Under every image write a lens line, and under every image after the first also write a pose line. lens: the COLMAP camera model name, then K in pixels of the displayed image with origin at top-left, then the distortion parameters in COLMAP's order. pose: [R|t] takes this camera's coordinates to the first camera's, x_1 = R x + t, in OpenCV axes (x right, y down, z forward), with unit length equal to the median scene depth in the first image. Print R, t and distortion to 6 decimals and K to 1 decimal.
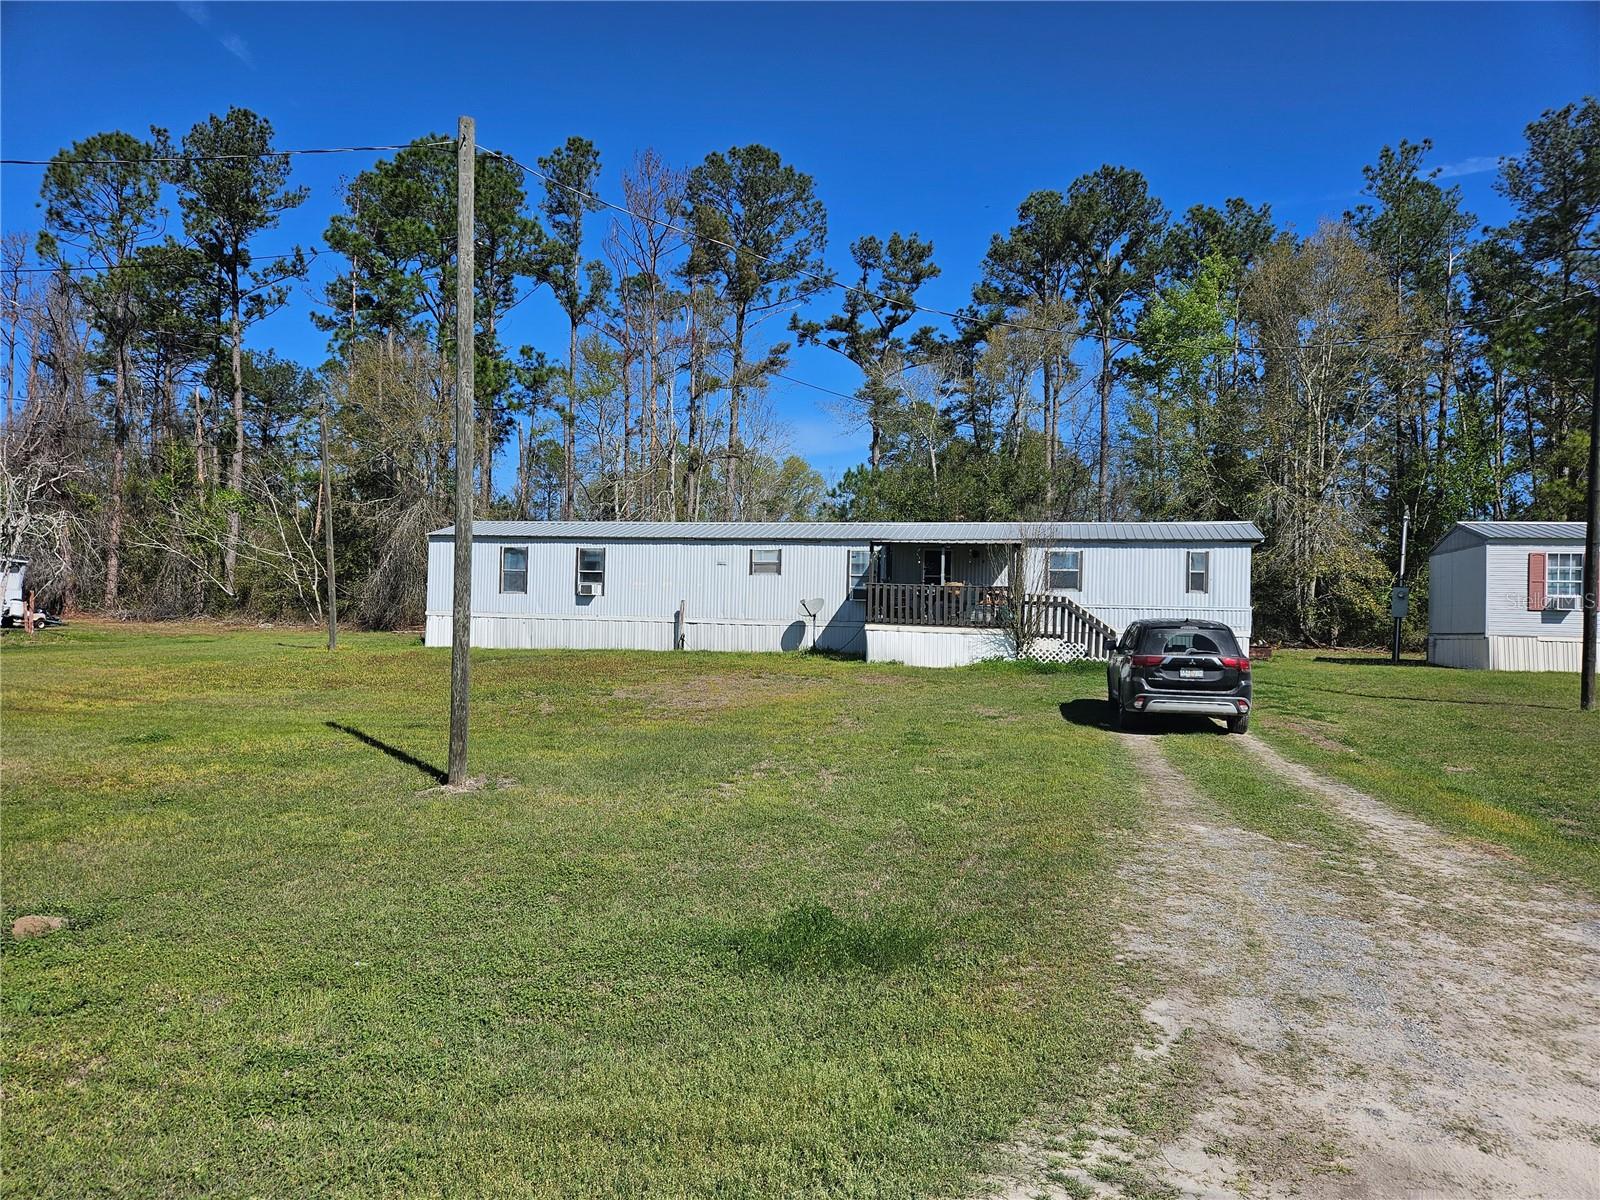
lens RADIAL K [[1074.5, 0, 794.0], [0, 1074.5, 629.7], [0, 0, 1]] dist [0.078433, -0.075034]
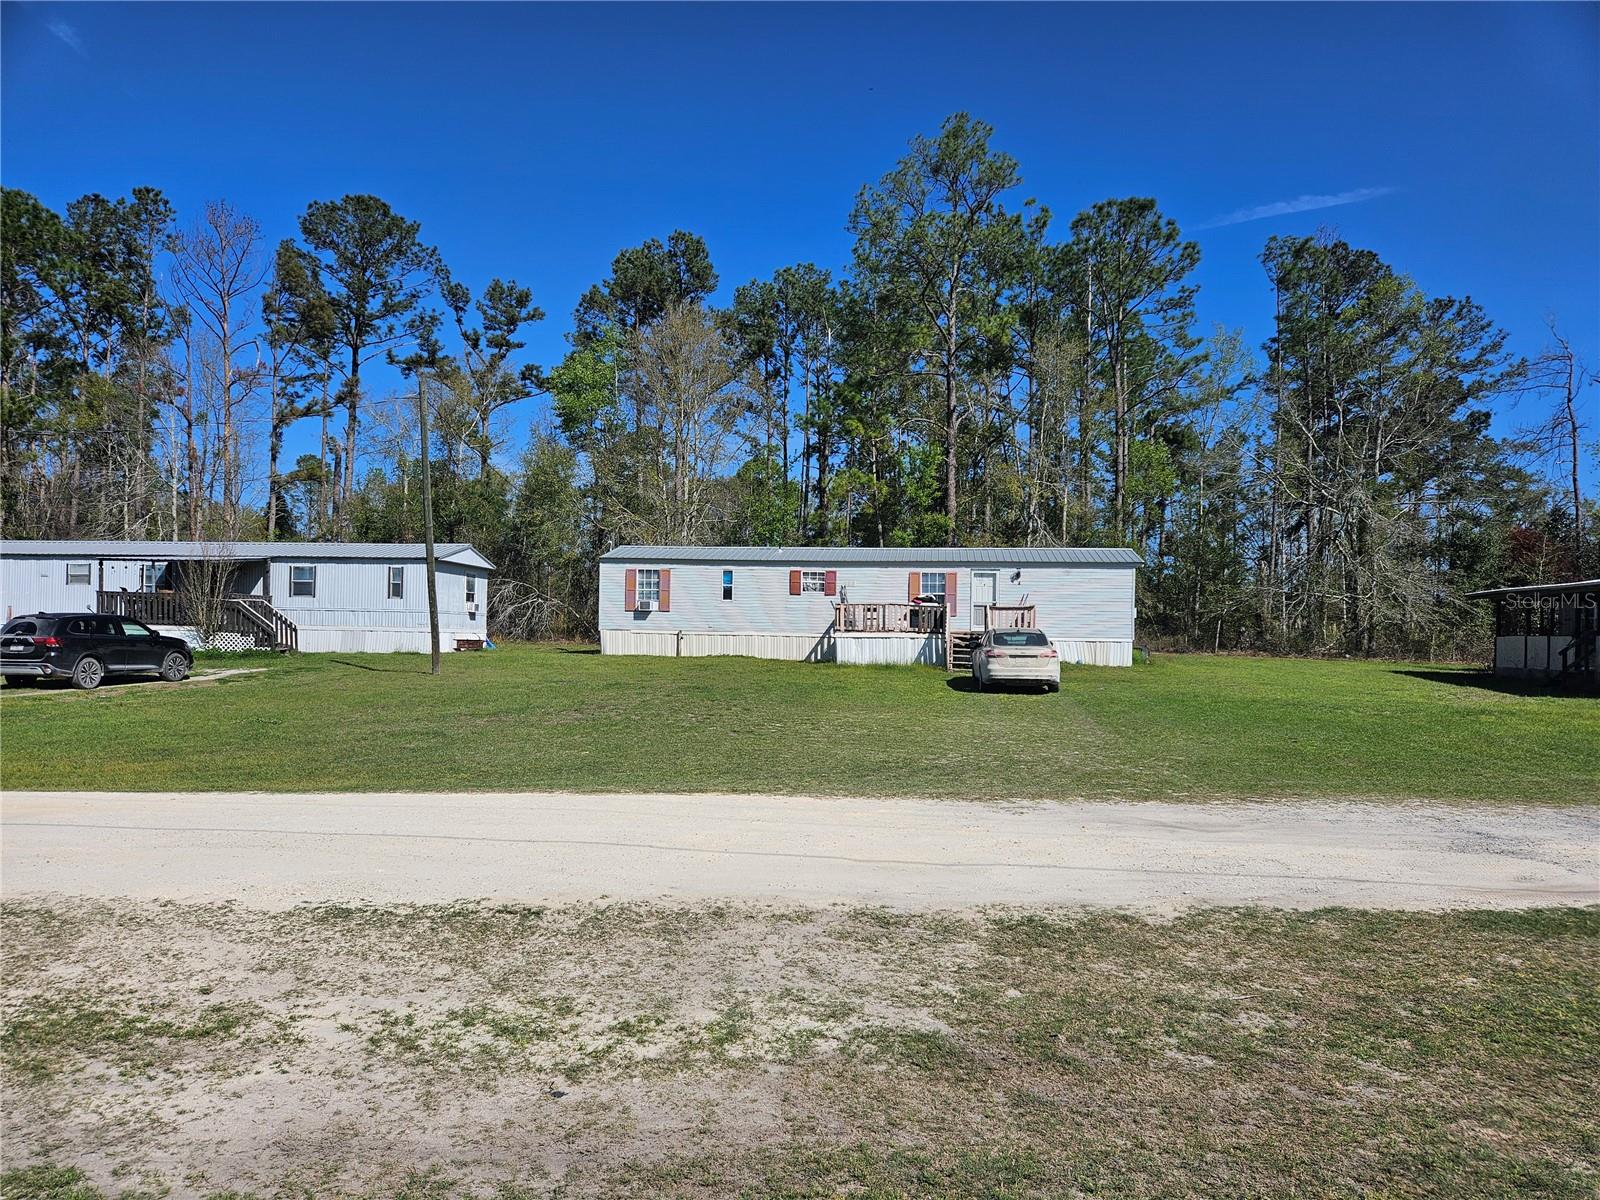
lens RADIAL K [[1074.5, 0, 794.0], [0, 1074.5, 629.7], [0, 0, 1]] dist [0.078433, -0.075034]
pose [[0.994602, -0.006093, 0.103581, 0.652903], [0.007268, 0.999913, -0.010973, 0.019970], [-0.103505, 0.011666, 0.994561, -0.323576]]
